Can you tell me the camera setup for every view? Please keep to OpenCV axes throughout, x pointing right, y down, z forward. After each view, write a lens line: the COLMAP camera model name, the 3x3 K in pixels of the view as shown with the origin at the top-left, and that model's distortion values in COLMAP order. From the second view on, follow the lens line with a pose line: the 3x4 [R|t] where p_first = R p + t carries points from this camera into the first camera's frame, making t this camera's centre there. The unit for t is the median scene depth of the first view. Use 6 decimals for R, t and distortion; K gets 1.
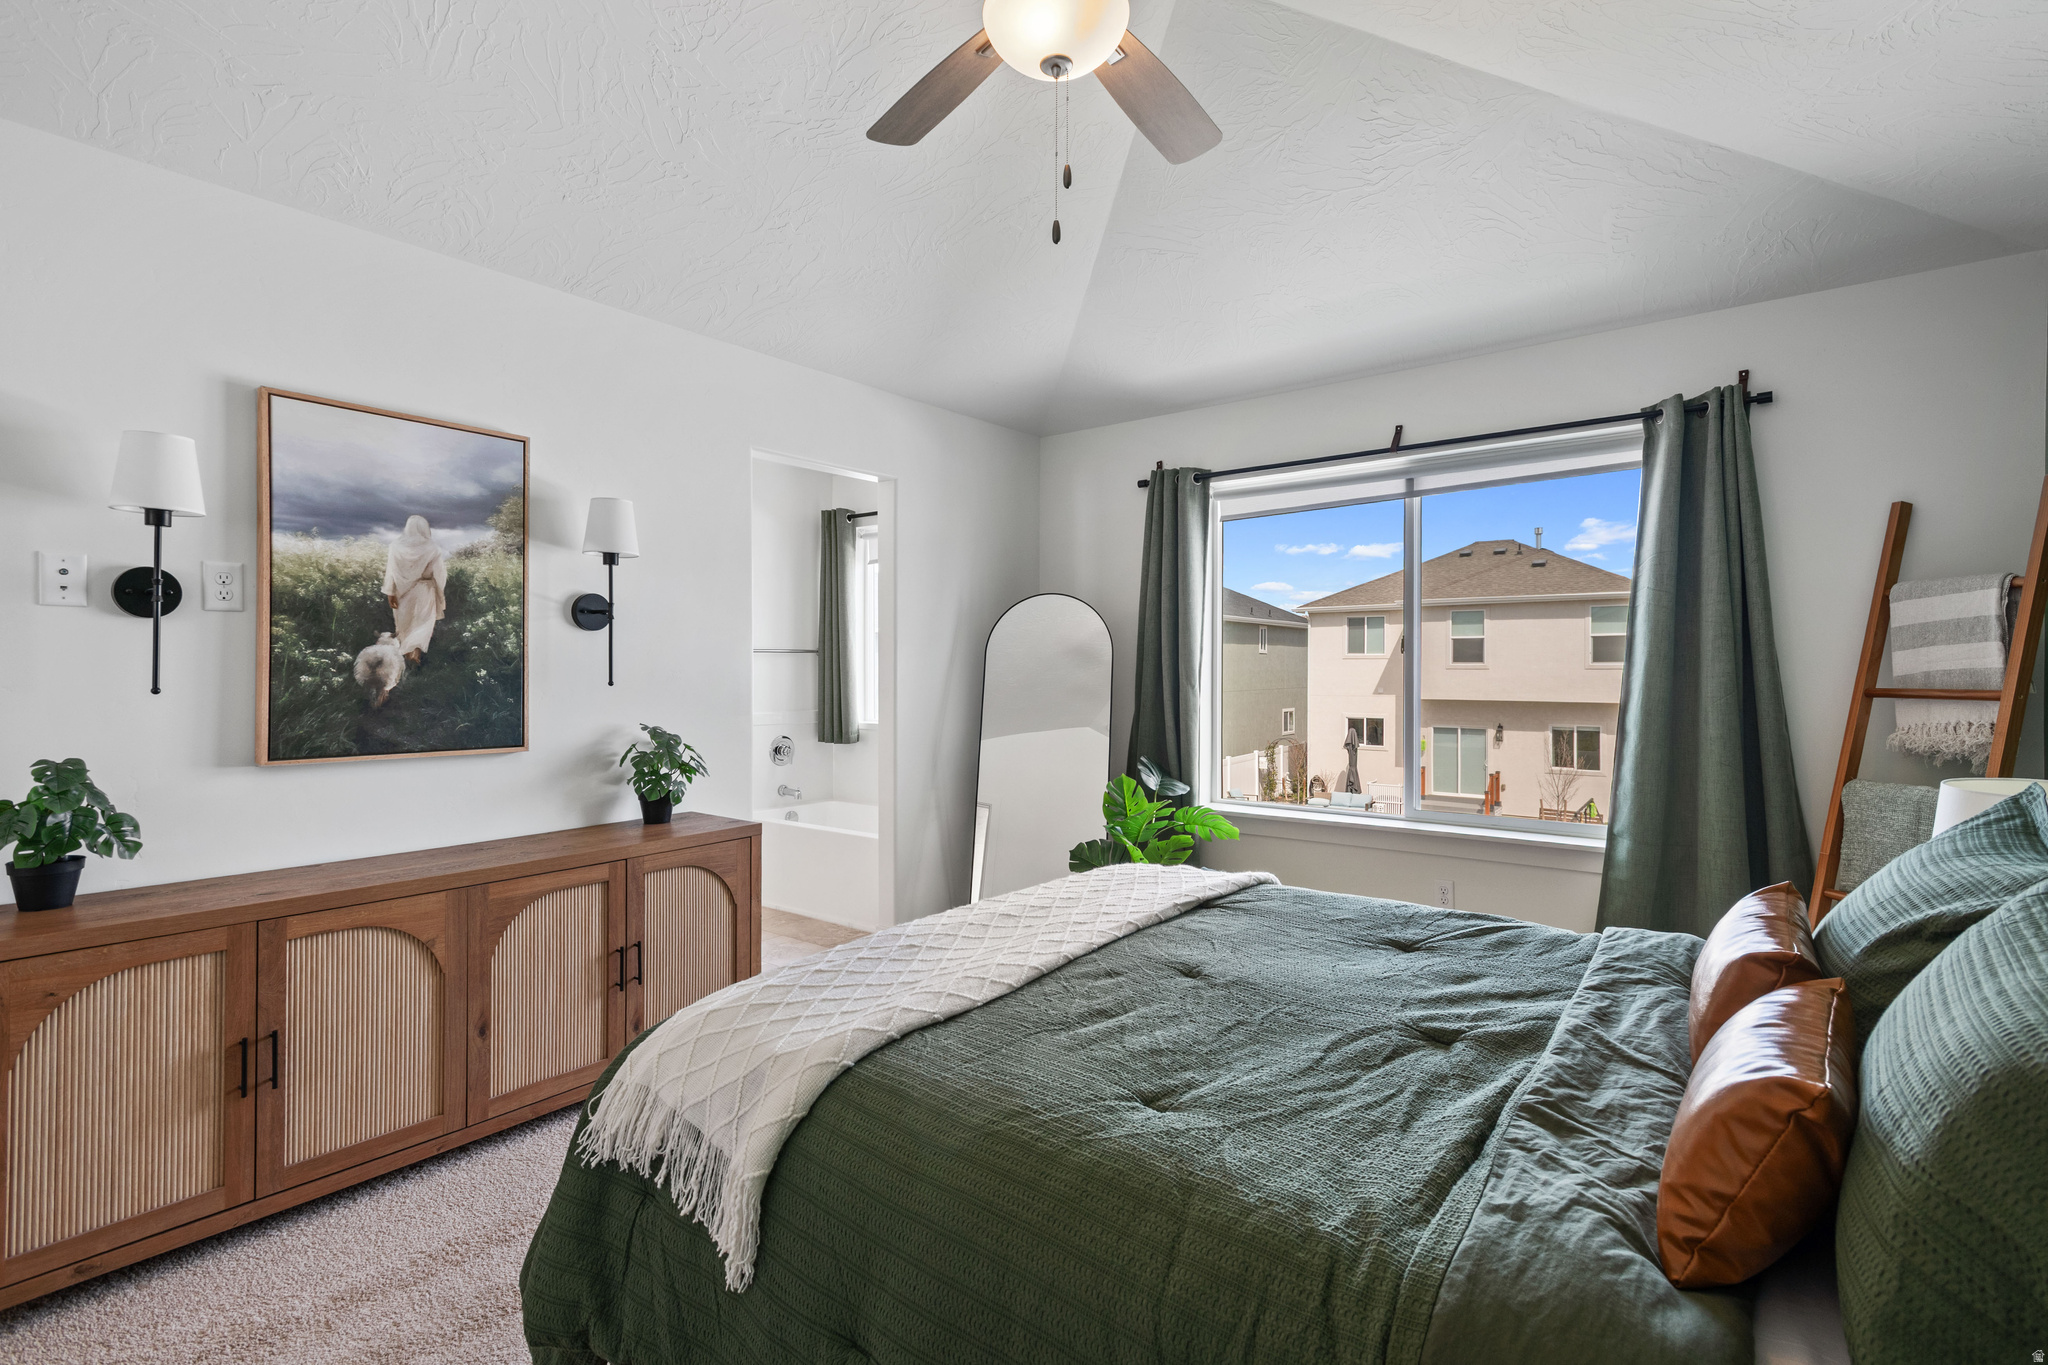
lens RADIAL K [[966.8, 0, 1025.8], [0, 966.8, 677.5], [0, 0, 1]] dist [0.013092, -0.003655]
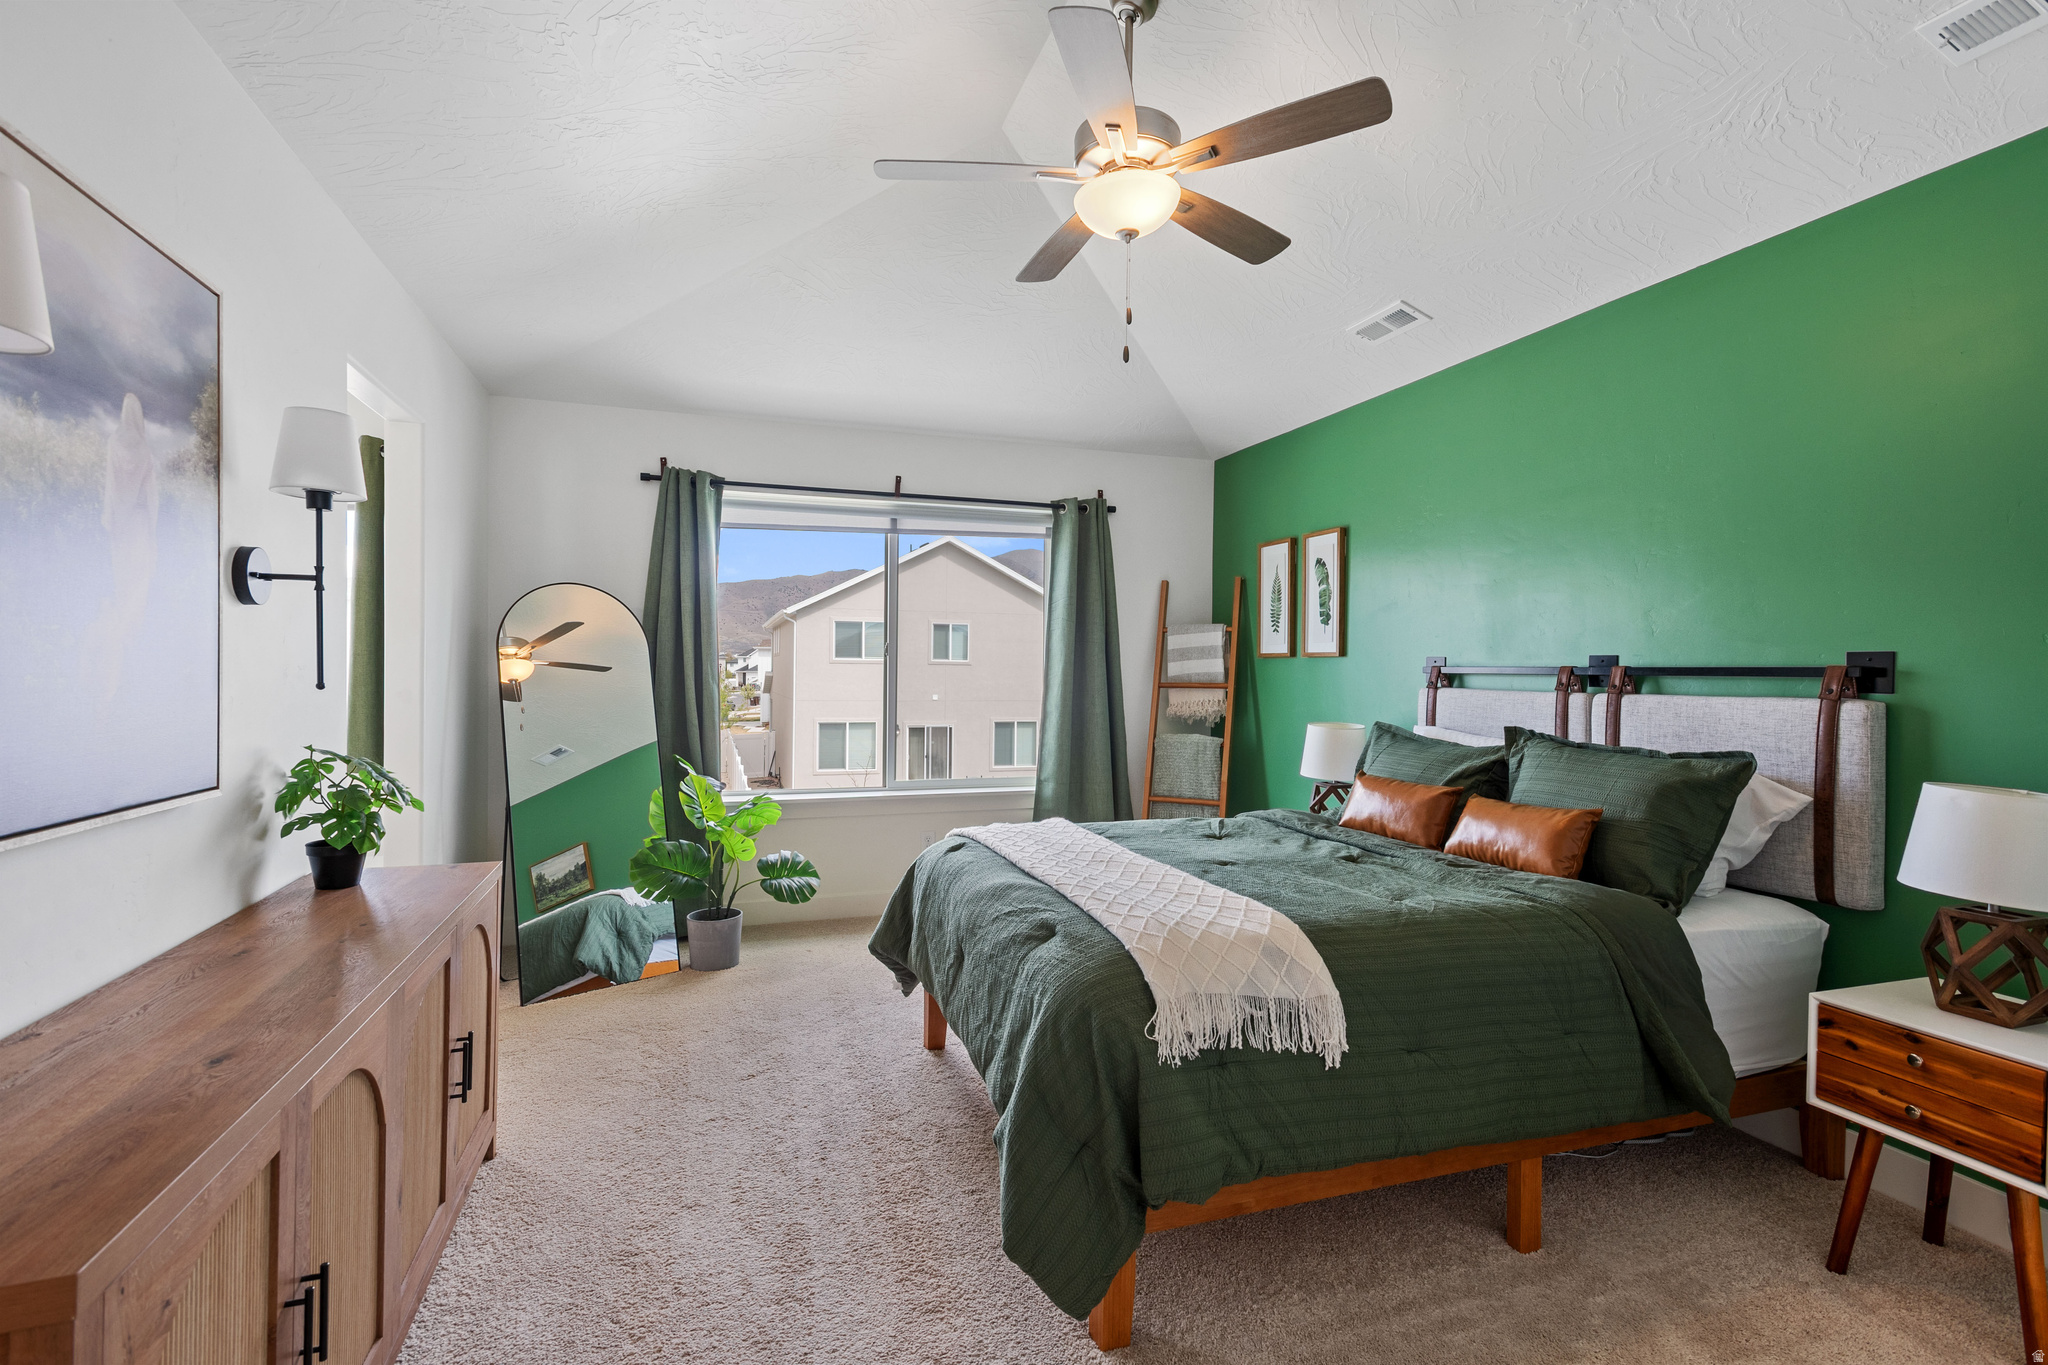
lens RADIAL K [[966.8, 0, 1018.4], [0, 966.8, 674.7], [0, 0, 1]] dist [0.013092, -0.003655]
pose [[0.550250, 0.001227, 0.834999, -0.708064], [-0.001921, 0.999998, -0.000204, -0.002759], [-0.834998, -0.001491, 0.550252, 0.218880]]
